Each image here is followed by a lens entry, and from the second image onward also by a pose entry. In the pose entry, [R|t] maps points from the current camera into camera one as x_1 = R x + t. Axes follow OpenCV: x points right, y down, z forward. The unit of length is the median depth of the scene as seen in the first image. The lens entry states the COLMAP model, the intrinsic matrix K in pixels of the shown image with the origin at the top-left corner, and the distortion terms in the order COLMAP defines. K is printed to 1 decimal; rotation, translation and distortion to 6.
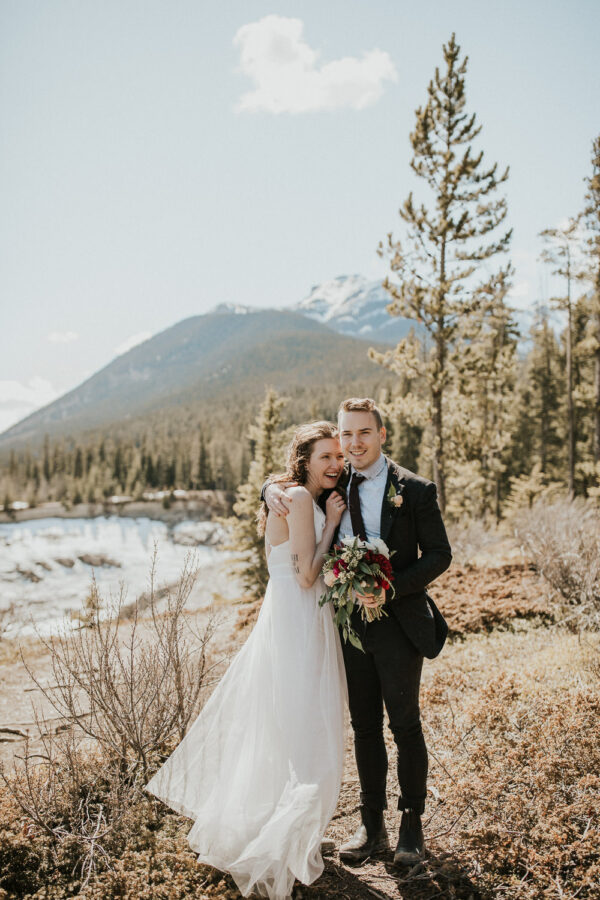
lens RADIAL K [[819.6, 0, 297.4], [0, 819.6, 449.8], [0, 0, 1]] dist [-0.041666, 0.000000]
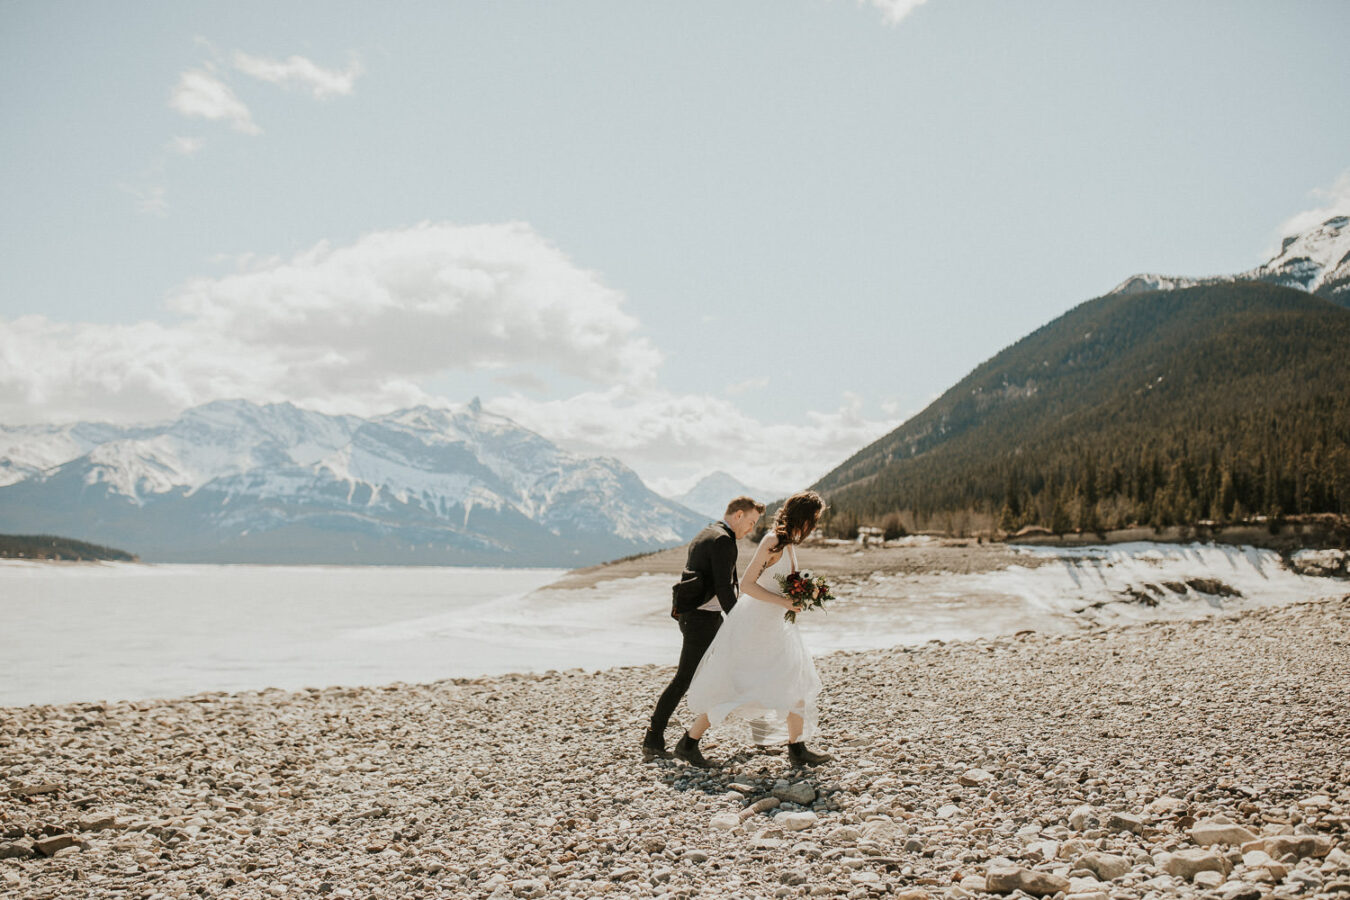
lens RADIAL K [[1229.4, 0, 686.3], [0, 1229.4, 455.9], [0, 0, 1]] dist [-0.041666, 0.000000]
pose [[0.907779, -0.019852, -0.418979, -0.181382], [0.002555, 0.999123, -0.041805, 0.043388], [0.419441, 0.036879, 0.907033, -0.363371]]
